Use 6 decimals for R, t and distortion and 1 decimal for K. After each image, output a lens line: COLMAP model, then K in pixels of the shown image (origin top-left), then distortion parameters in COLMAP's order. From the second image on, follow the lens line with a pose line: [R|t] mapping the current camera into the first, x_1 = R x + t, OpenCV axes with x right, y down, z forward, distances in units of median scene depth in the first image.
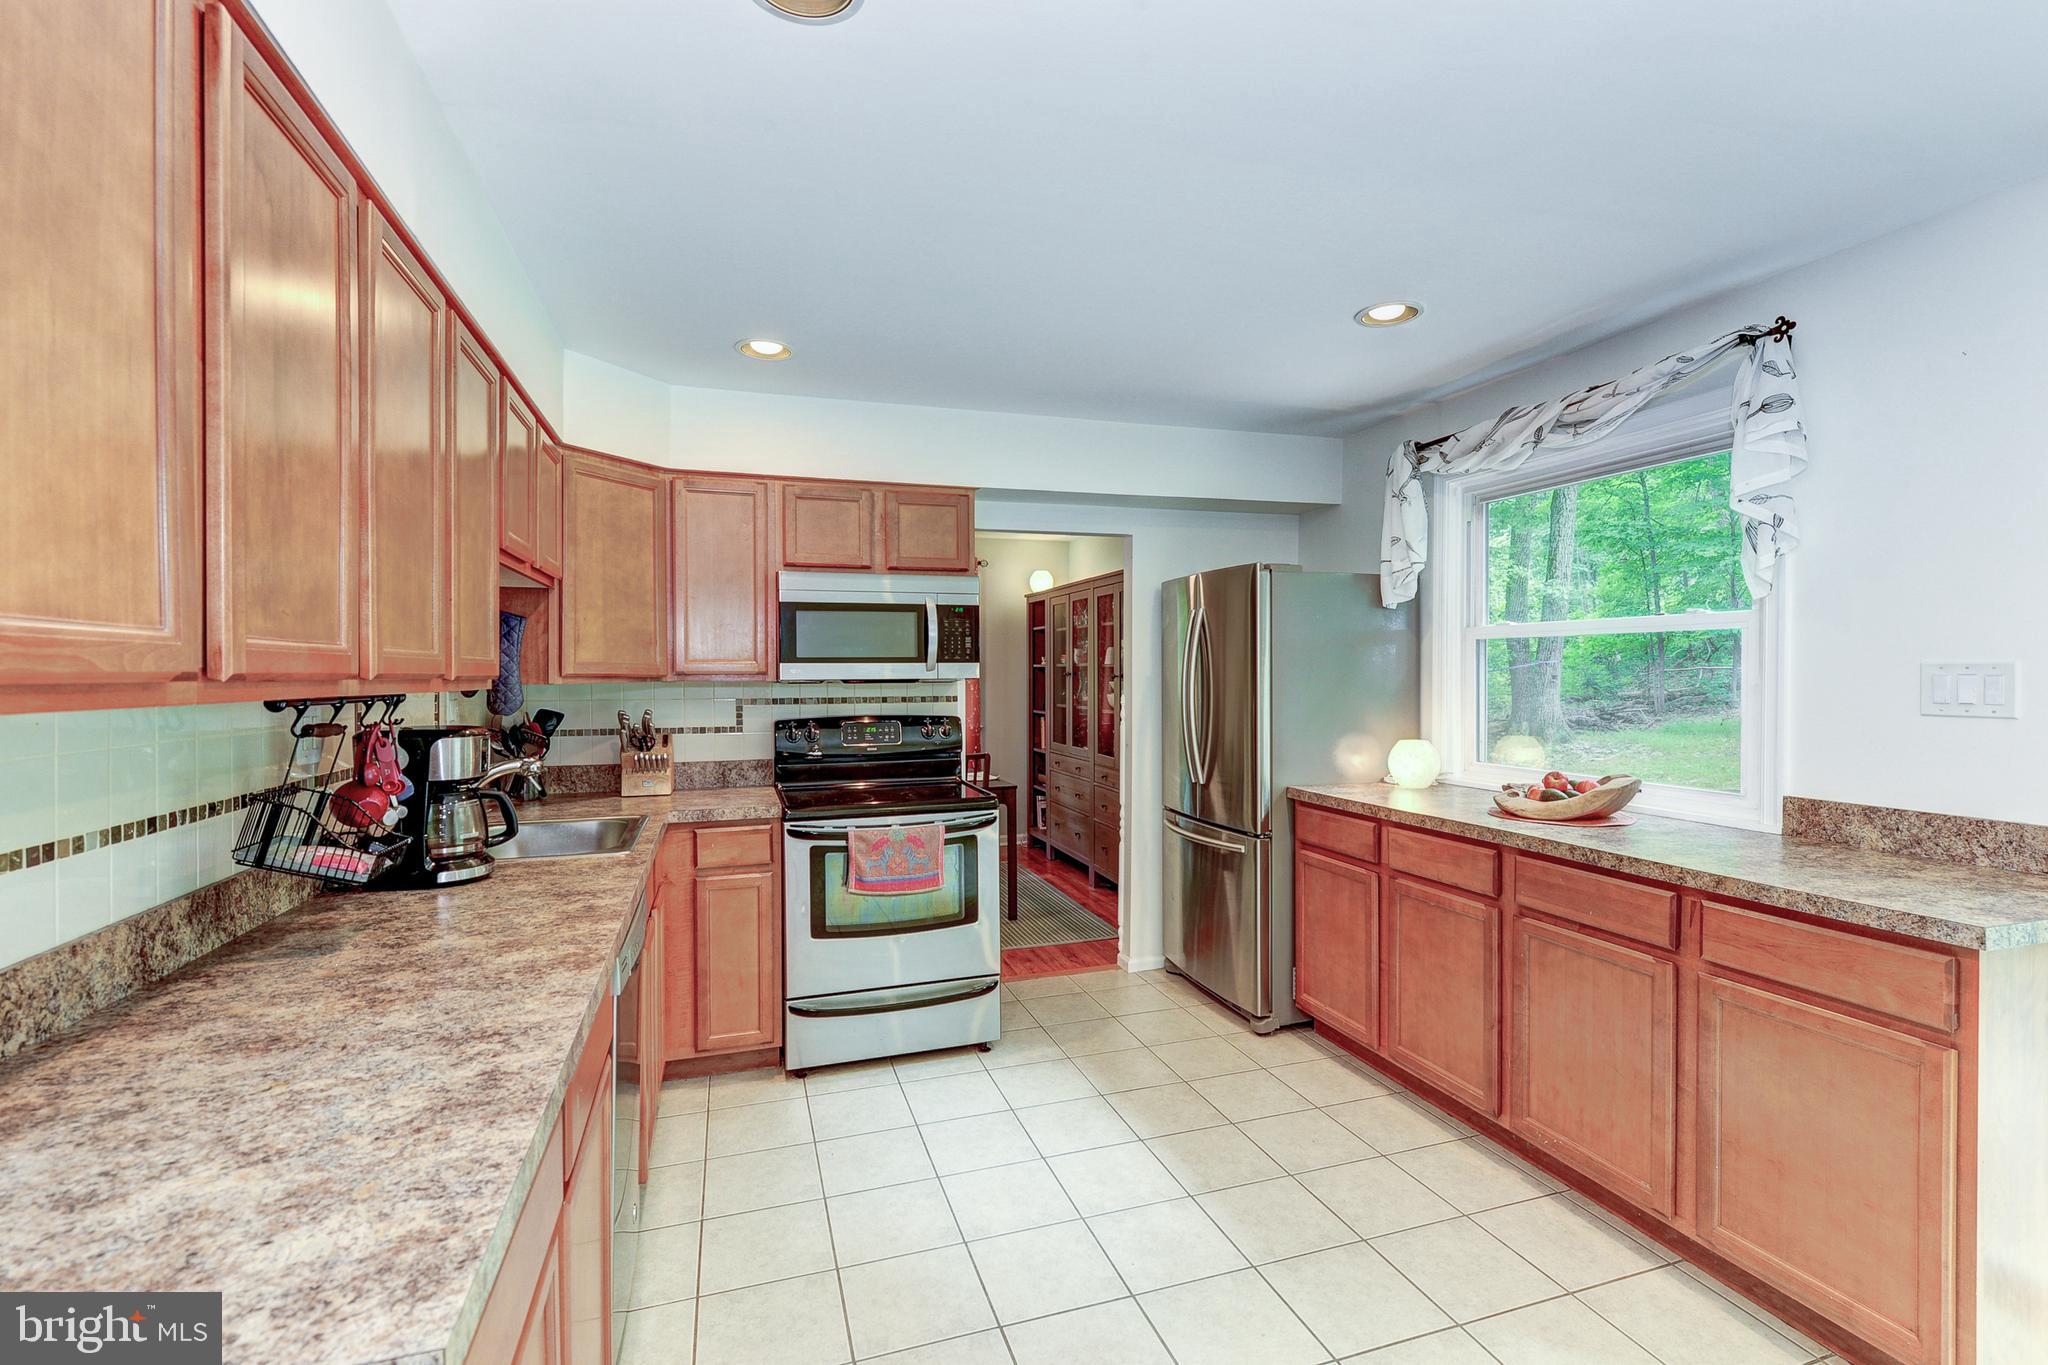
lens RADIAL K [[902.3, 0, 1033.5], [0, 902.3, 681.8], [0, 0, 1]] dist [0.002619, -0.000491]
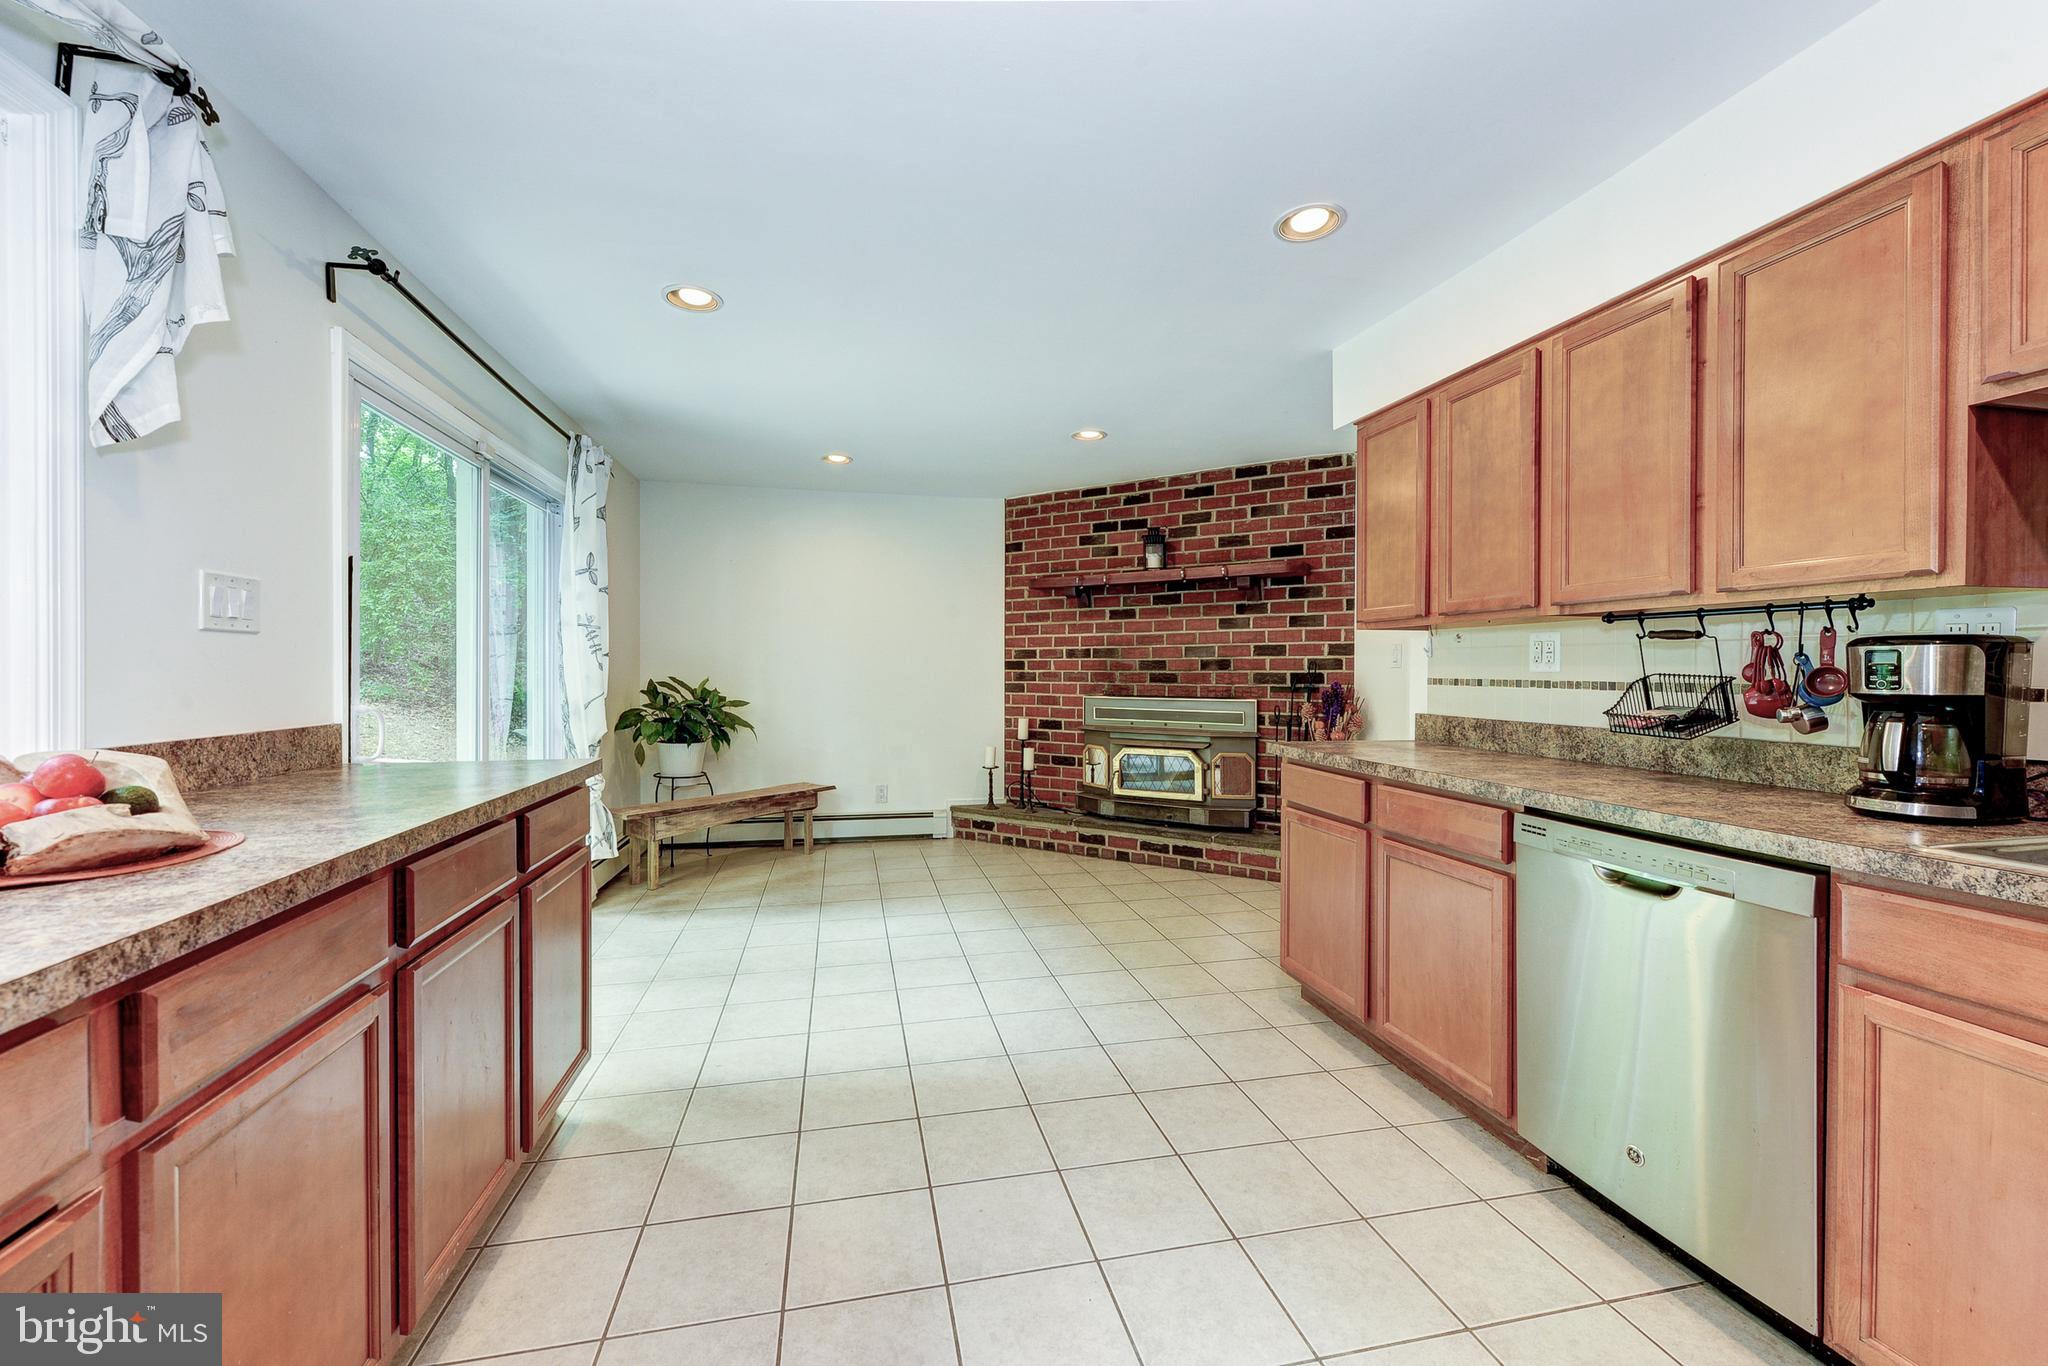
lens RADIAL K [[787.9, 0, 1037.2], [0, 787.9, 677.2], [0, 0, 1]] dist [0.000651, 0.000214]
pose [[-0.996316, -0.001401, 0.085741, 0.021391], [0.000165, 0.999833, 0.018248, 0.044072], [-0.085752, 0.018195, -0.996150, 1.222570]]
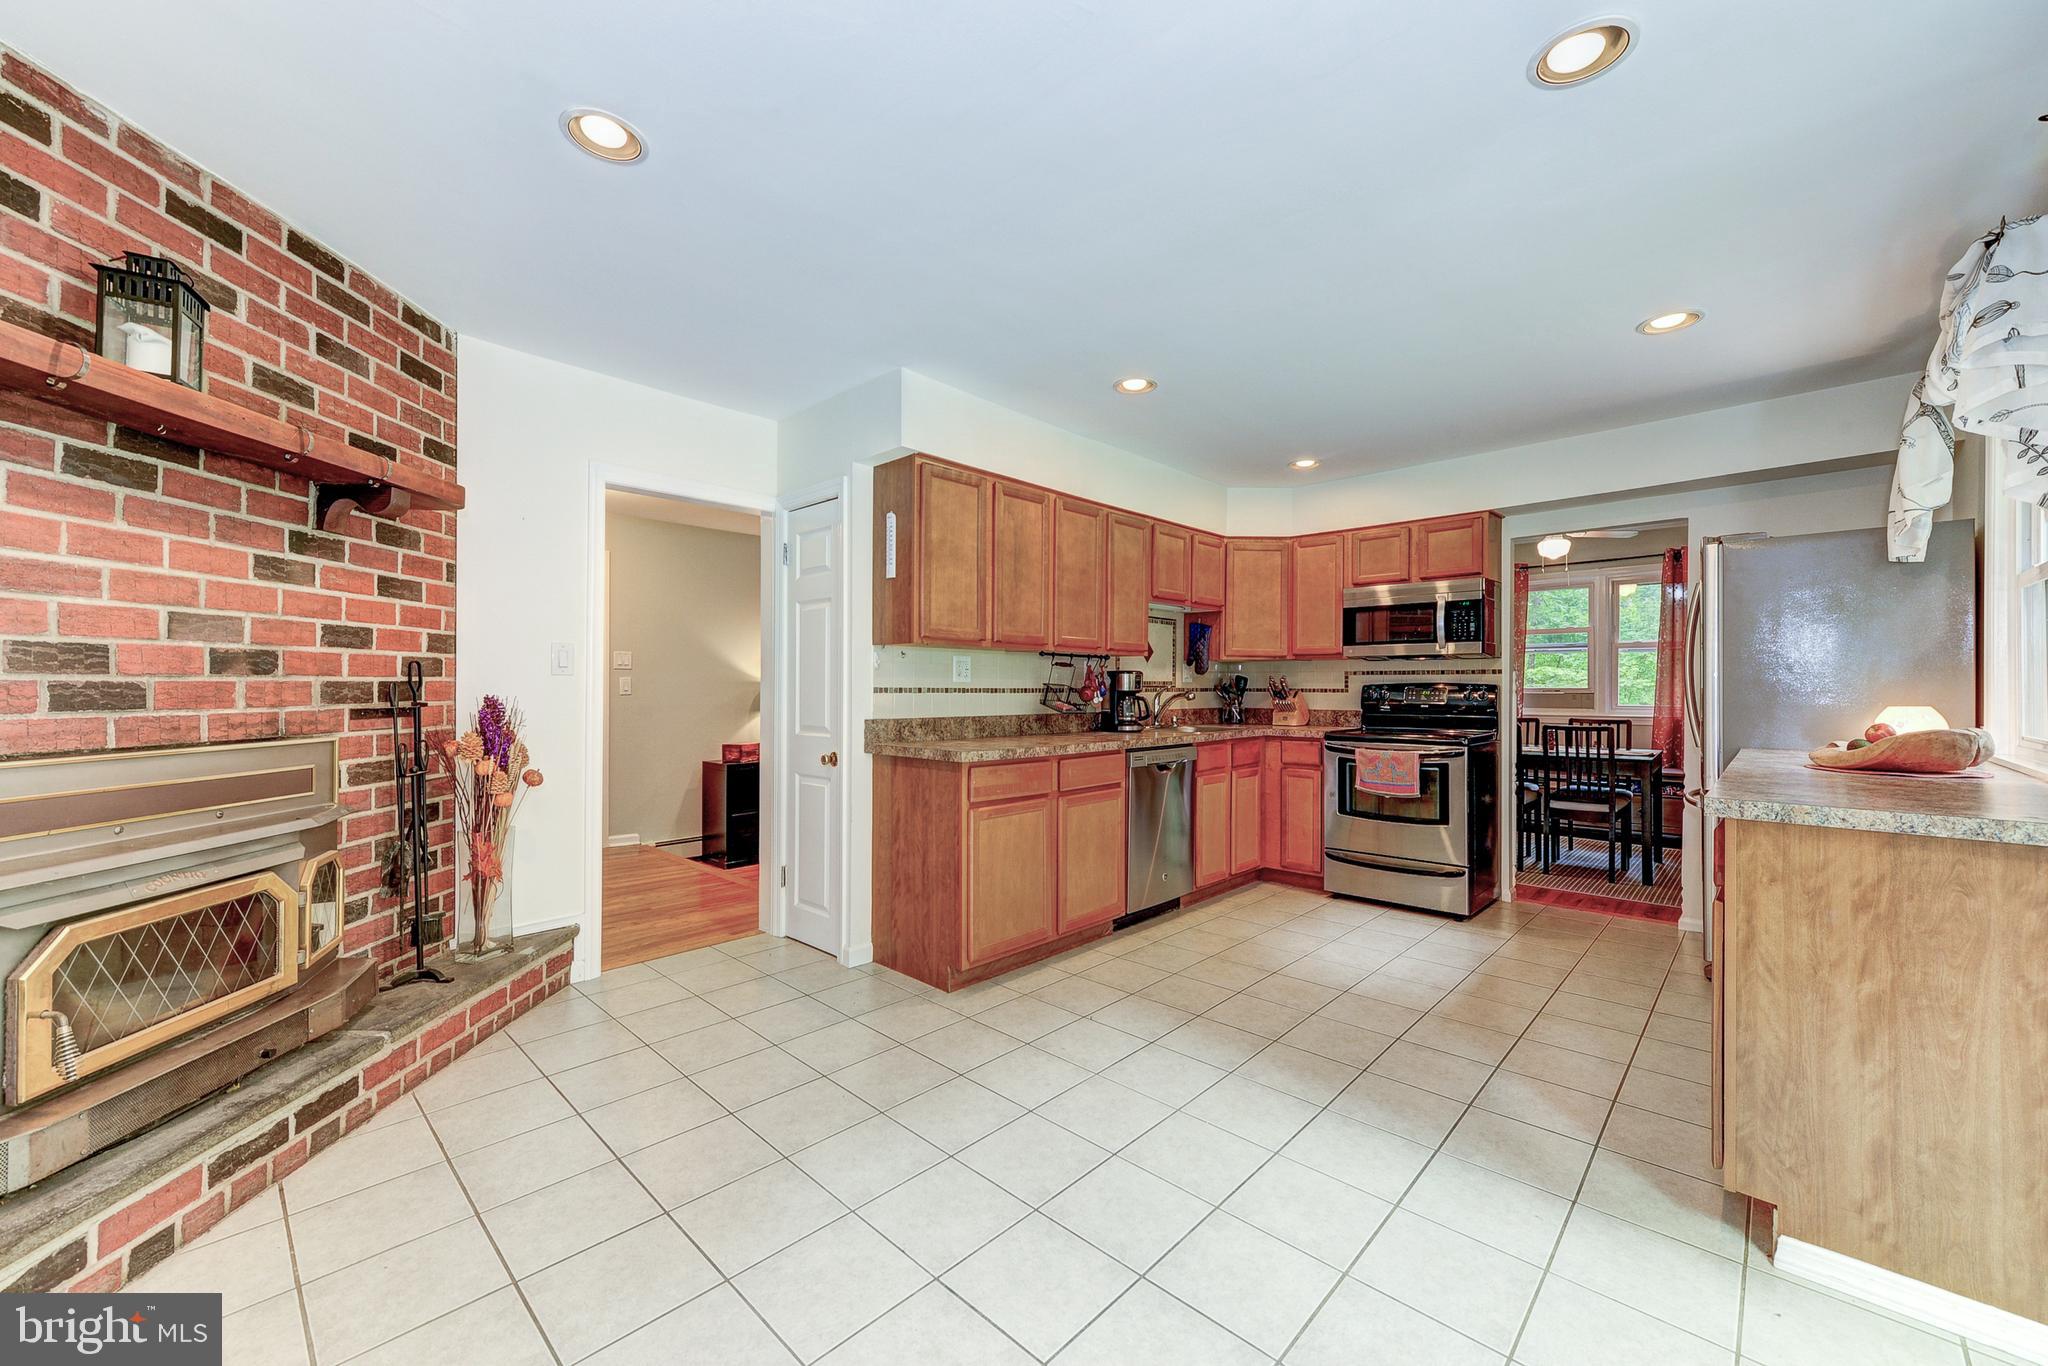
lens RADIAL K [[825.1, 0, 1042.8], [0, 825.1, 684.4], [0, 0, 1]] dist [0.000461, -0.000748]
pose [[0.485480, 0.002608, -0.874244, 0.758834], [-0.013124, 0.999905, -0.004306, 0.061456], [0.874149, 0.013564, 0.485468, -0.180069]]
